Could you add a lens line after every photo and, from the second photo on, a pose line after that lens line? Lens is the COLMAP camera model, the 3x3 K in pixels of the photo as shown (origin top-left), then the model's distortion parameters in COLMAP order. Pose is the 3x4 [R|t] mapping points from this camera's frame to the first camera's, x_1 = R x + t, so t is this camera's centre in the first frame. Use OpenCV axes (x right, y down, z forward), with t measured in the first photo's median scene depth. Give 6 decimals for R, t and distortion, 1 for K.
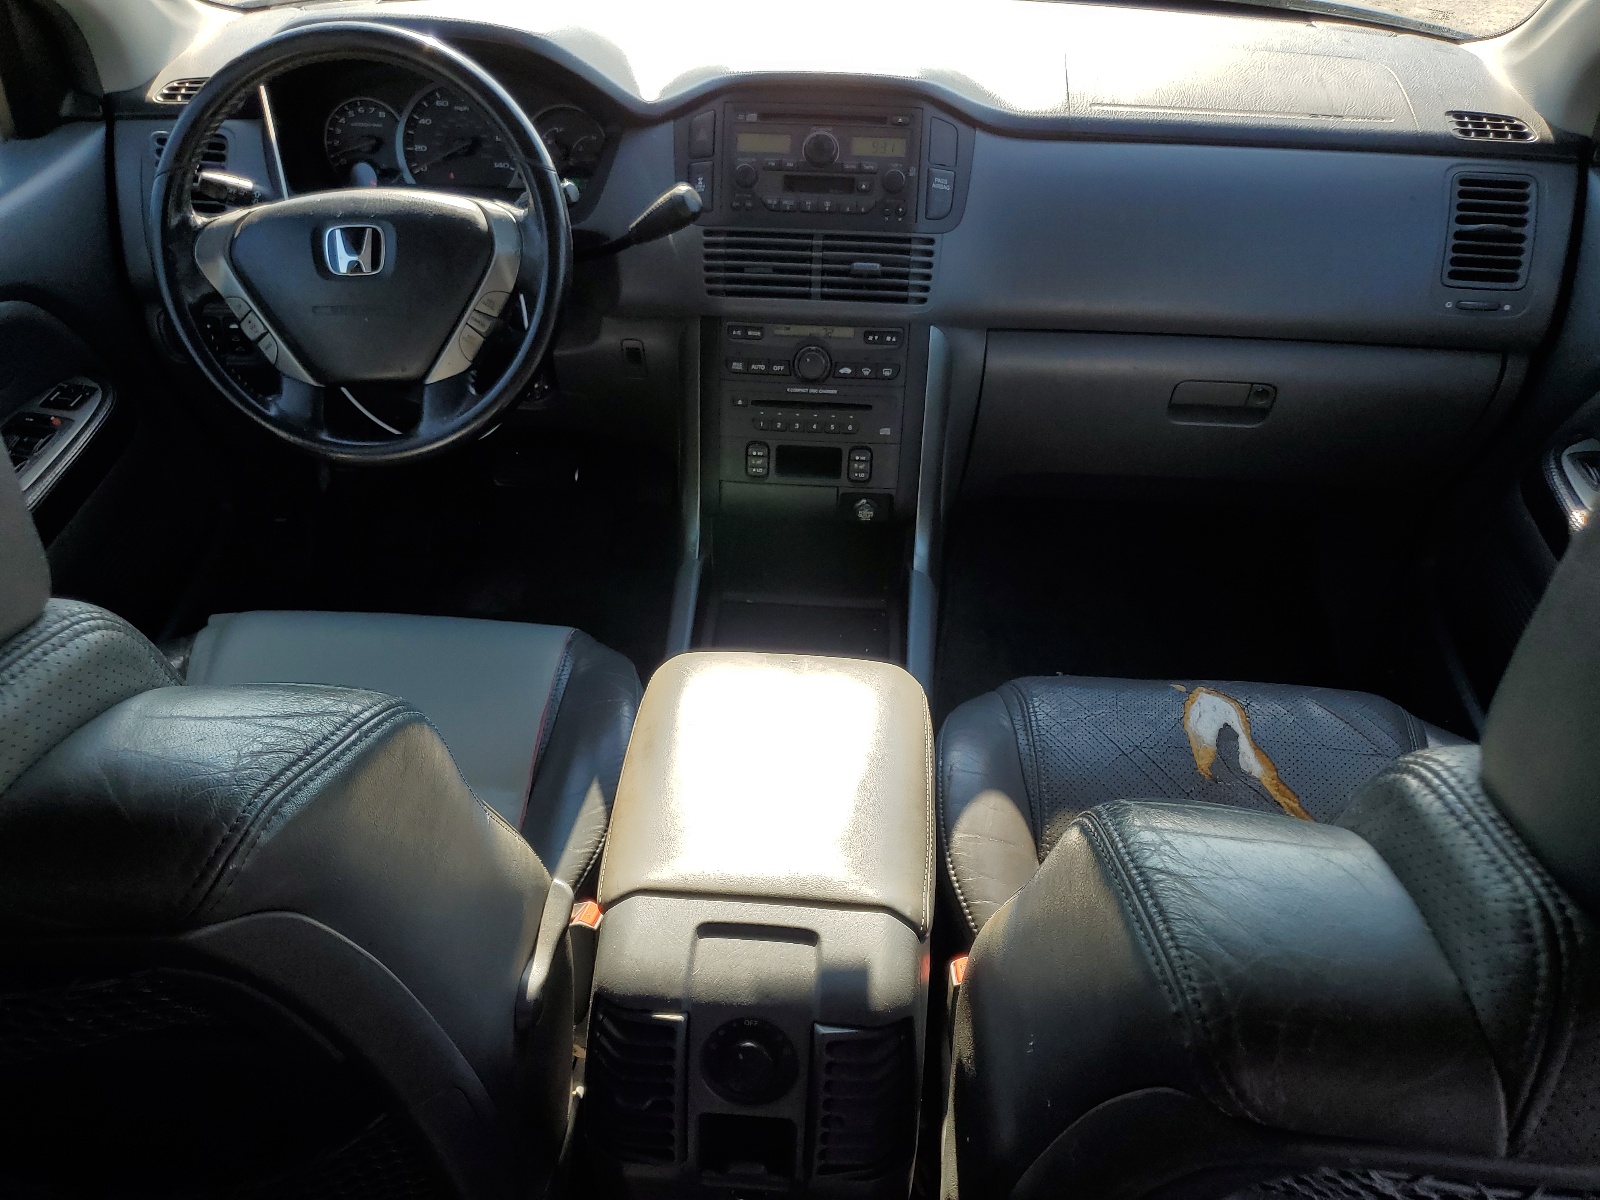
lens RADIAL K [[1242.6, 0, 799.4], [0, 1242.6, 596.5], [0, 0, 1]] dist [-0.002642, 0.000006]
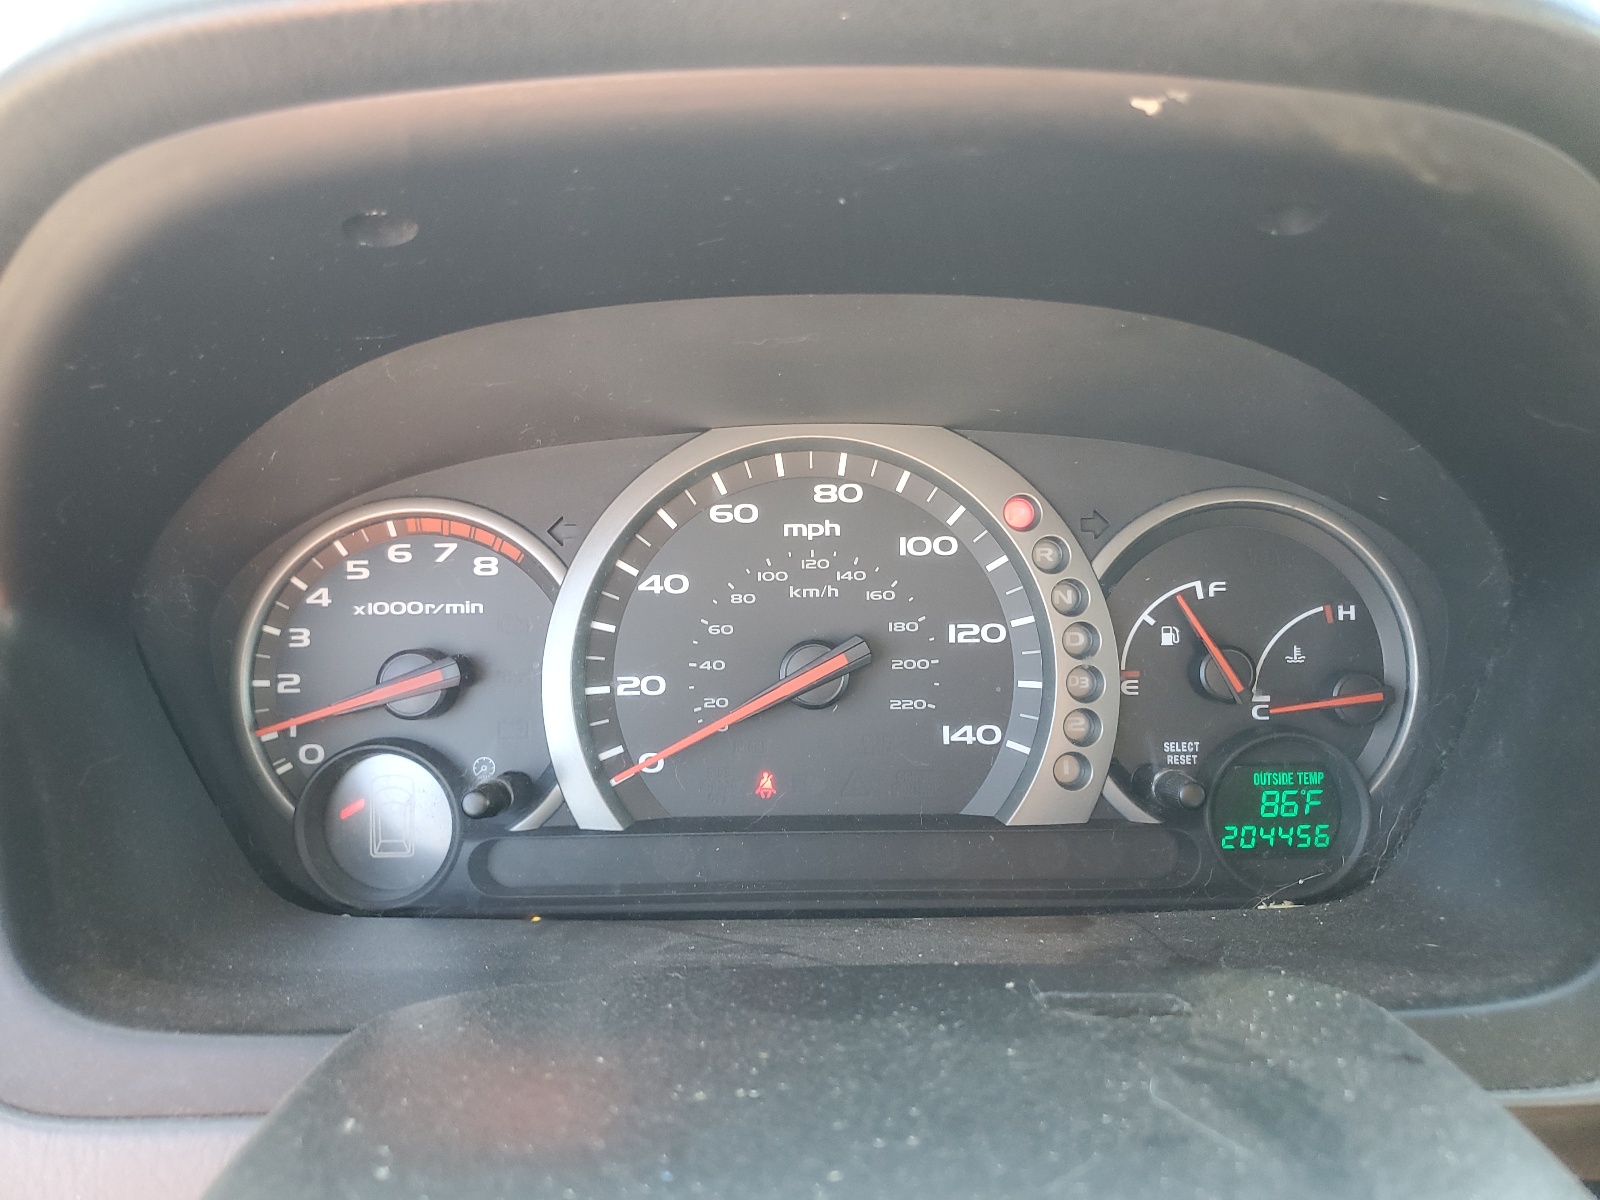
lens RADIAL K [[1242.6, 0, 798.4], [0, 1242.6, 602.7], [0, 0, 1]] dist [-0.002642, 0.000006]
pose [[0.994018, -0.050141, 0.097027, -0.297780], [0.079729, 0.940298, -0.330882, -0.293074], [-0.074644, 0.336639, 0.938671, 0.761527]]
